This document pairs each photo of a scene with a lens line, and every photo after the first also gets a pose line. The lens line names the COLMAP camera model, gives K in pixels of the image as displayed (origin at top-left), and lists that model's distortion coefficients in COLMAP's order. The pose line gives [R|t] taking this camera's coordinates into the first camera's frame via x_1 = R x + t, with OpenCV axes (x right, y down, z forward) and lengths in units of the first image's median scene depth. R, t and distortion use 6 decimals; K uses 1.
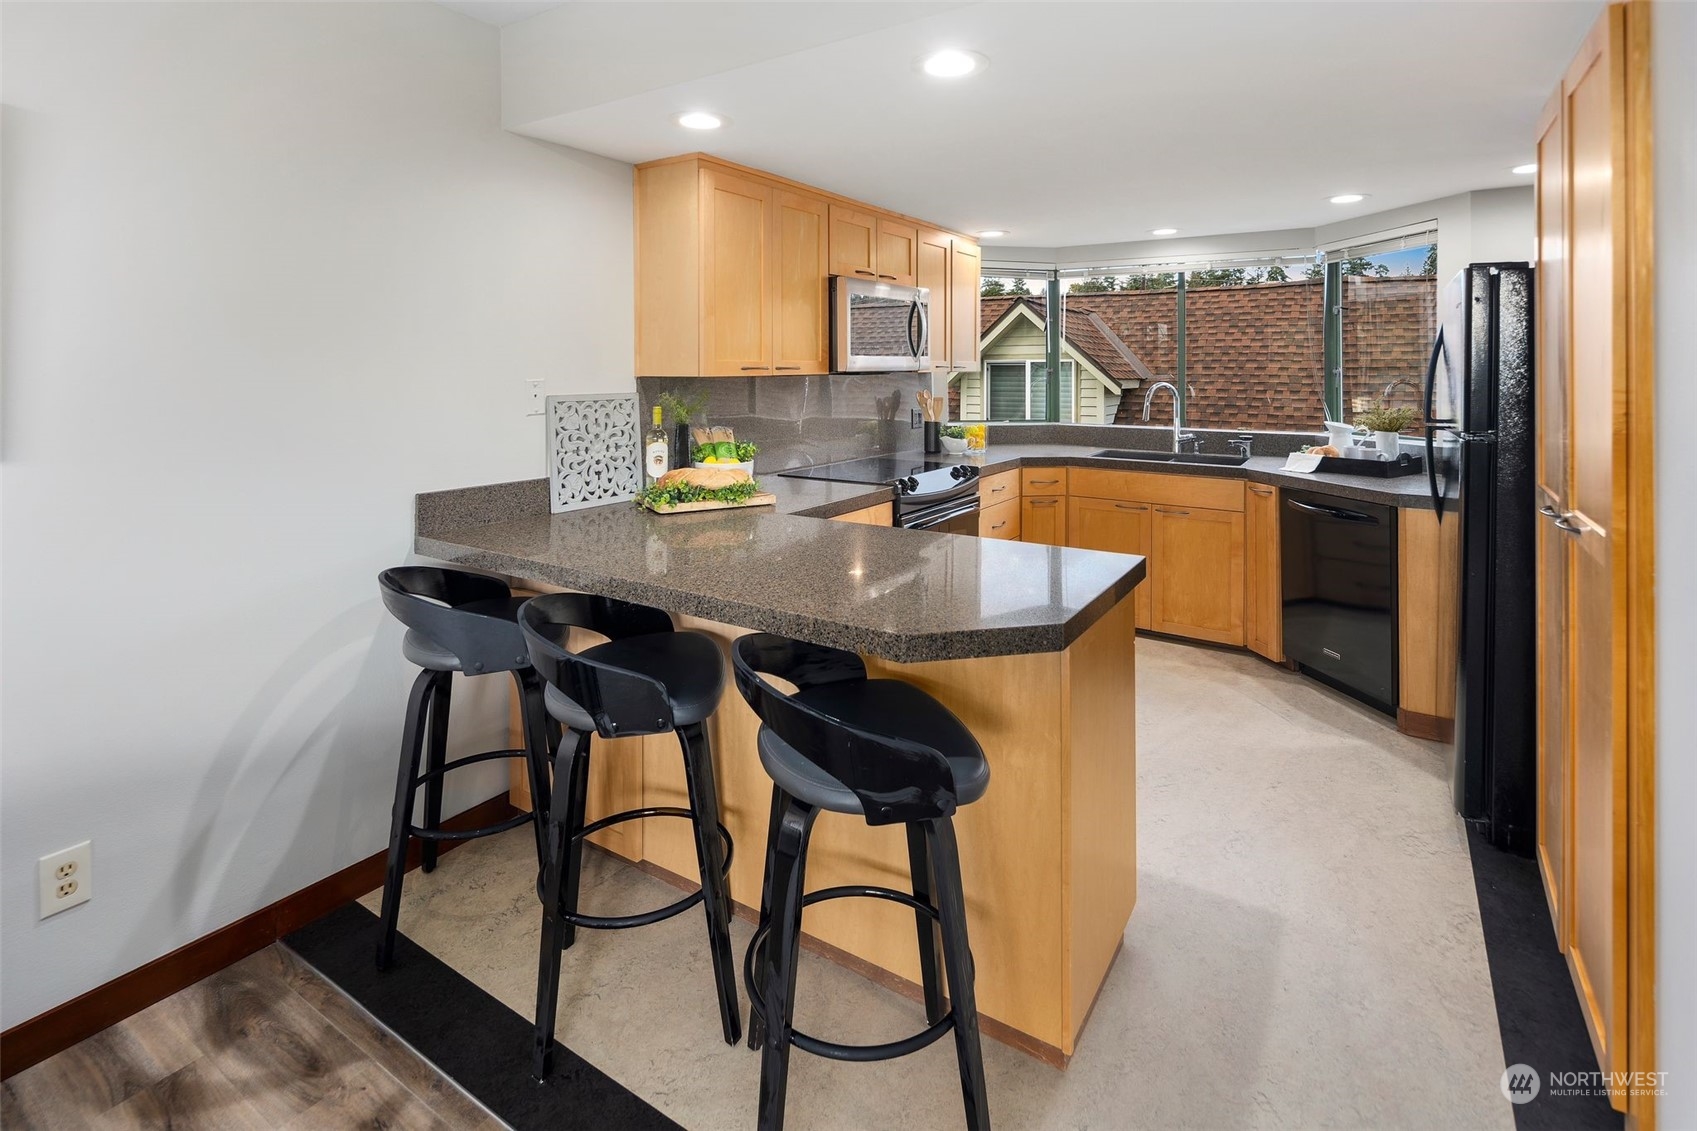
lens RADIAL K [[827.0, 0, 847.7], [0, 827.0, 366.8], [0, 0, 1]] dist [0.000825, -0.000028]
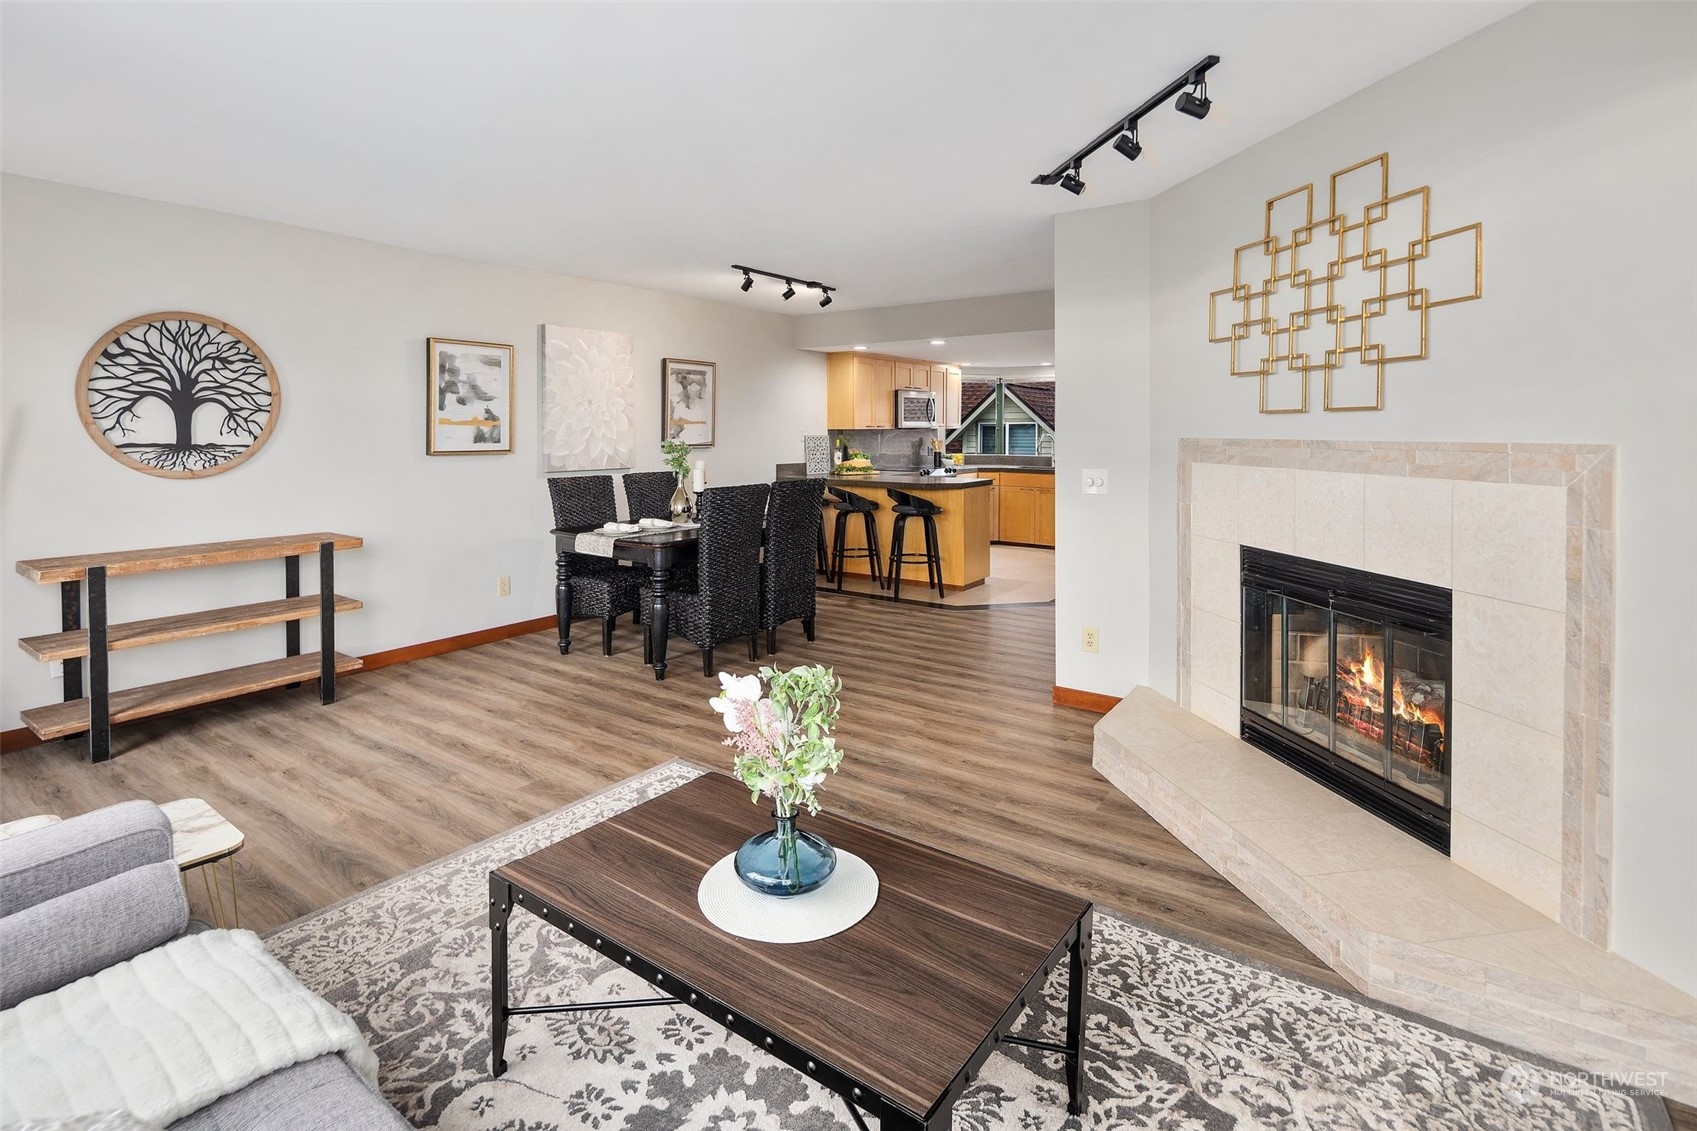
lens RADIAL K [[824.0, 0, 844.7], [0, 824.0, 439.0], [0, 0, 1]] dist [-0.015752, -0.000030]
pose [[0.999600, 0.002558, -0.028183, -0.096270], [-0.002157, 0.999896, 0.014250, 0.004279], [0.028216, -0.014183, 0.999501, -1.395955]]
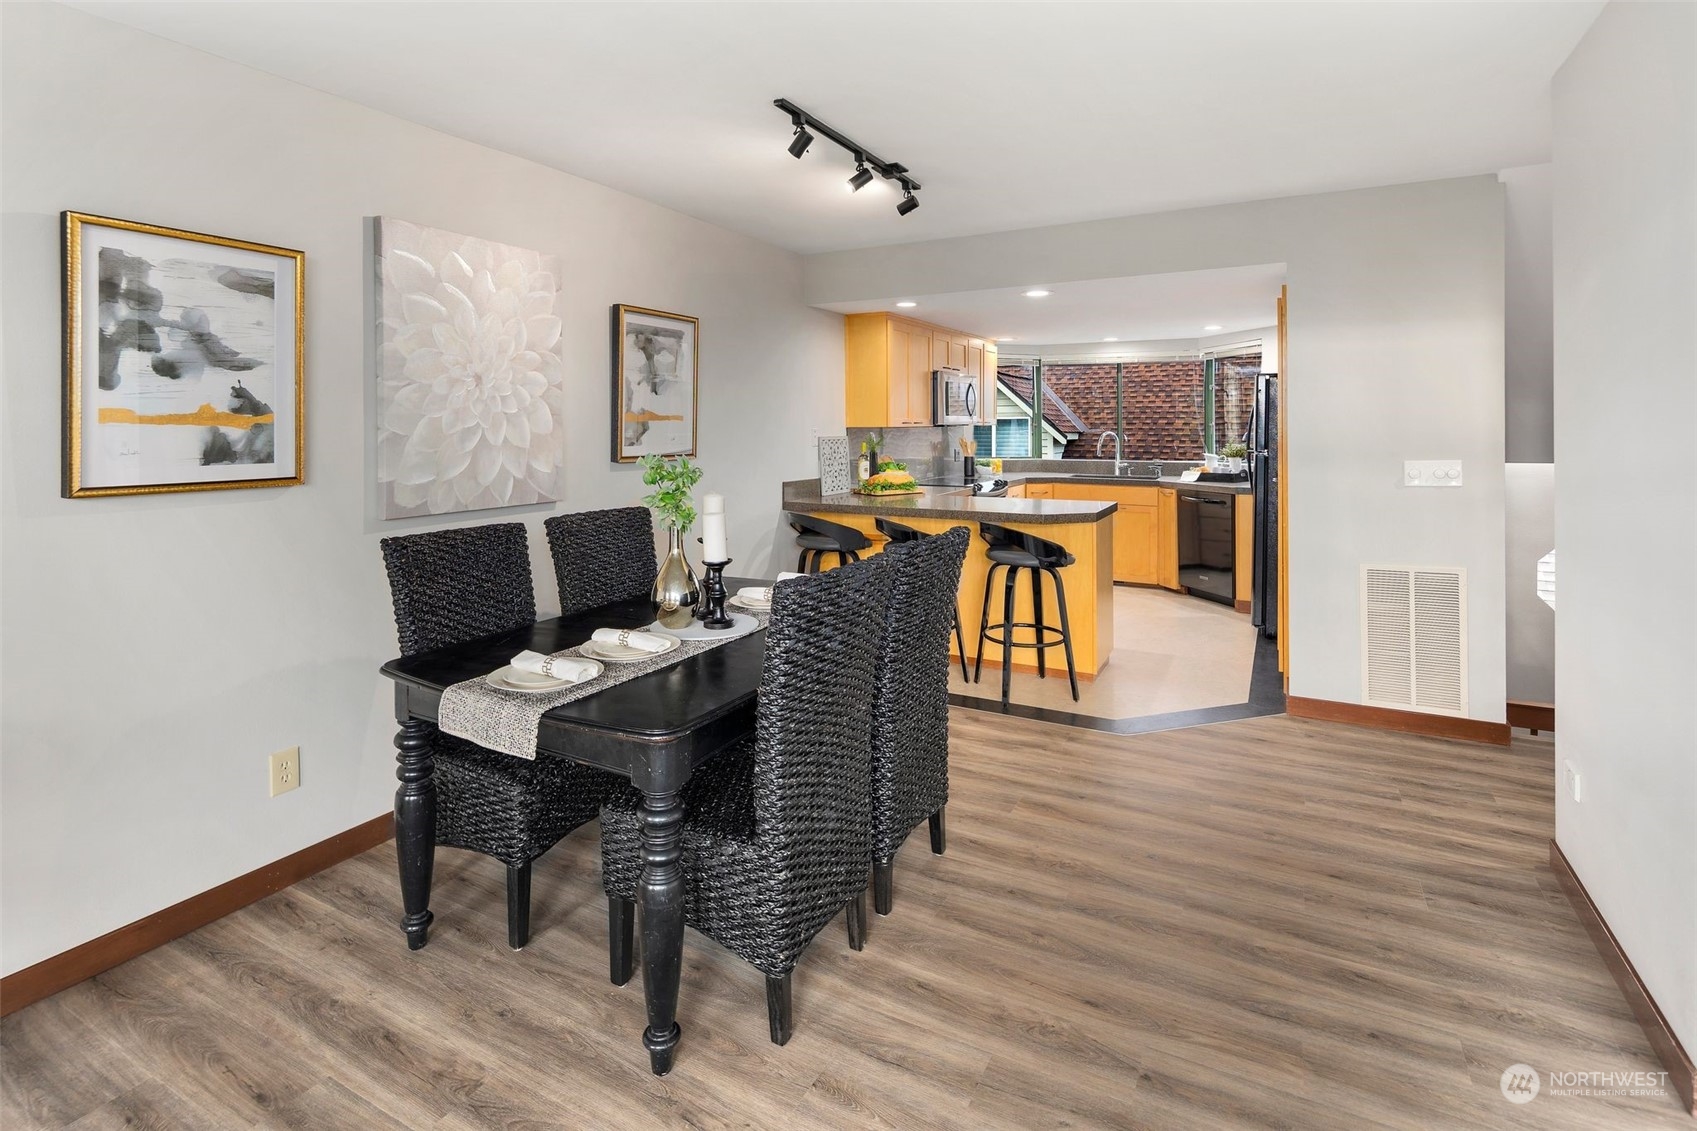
lens RADIAL K [[823.9, 0, 842.7], [0, 823.9, 430.9], [0, 0, 1]] dist [-0.001137, -0.000579]
pose [[0.996592, -0.003238, 0.082420, -0.332301], [0.002560, 0.999962, 0.008328, 0.003231], [-0.082444, -0.008089, 0.996563, -0.689284]]
